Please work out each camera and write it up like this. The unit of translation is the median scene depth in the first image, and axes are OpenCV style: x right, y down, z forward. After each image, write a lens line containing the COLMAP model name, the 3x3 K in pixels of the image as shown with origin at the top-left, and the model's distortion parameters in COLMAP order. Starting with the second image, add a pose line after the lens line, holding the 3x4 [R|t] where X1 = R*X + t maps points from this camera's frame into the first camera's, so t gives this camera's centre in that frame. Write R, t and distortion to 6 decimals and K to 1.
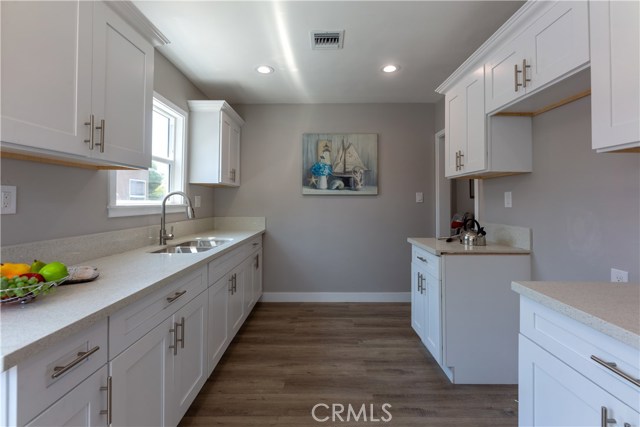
lens RADIAL K [[281.6, 0, 320.0], [0, 281.6, 194.8], [0, 0, 1]] dist [0.002043, -0.000170]
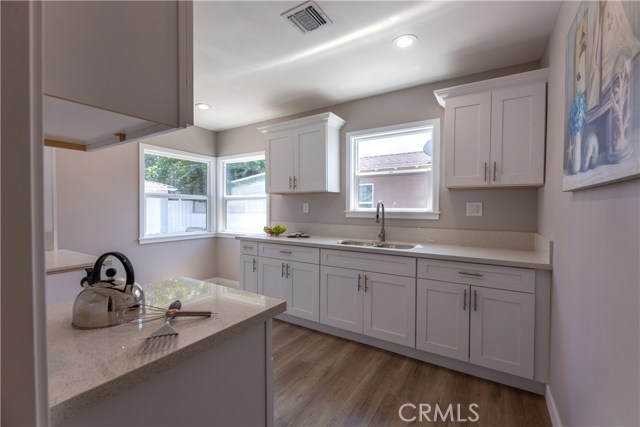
lens RADIAL K [[281.6, 0, 318.6], [0, 281.6, 212.2], [0, 0, 1]] dist [0.002043, -0.000170]
pose [[-0.534754, 0.007442, -0.844975, 0.628483], [0.014907, 0.999889, -0.000628, 0.031350], [0.844876, -0.012932, -0.534806, 1.266415]]
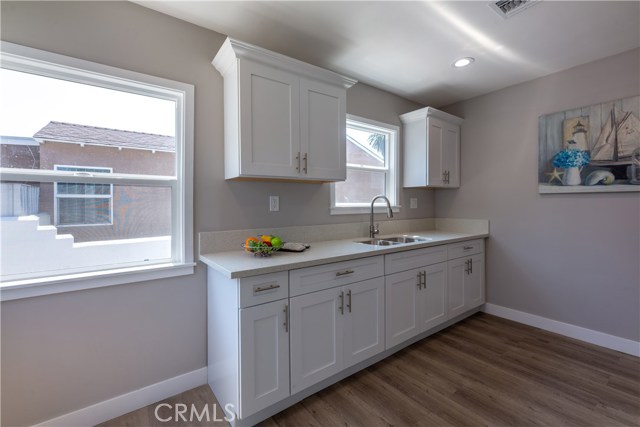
lens RADIAL K [[281.6, 0, 323.7], [0, 281.6, 203.5], [0, 0, 1]] dist [0.002043, -0.000170]
pose [[0.603013, -0.004469, -0.797719, 0.282145], [0.026407, 0.999548, 0.014361, -0.000845], [0.797294, -0.029725, 0.602858, 0.054603]]
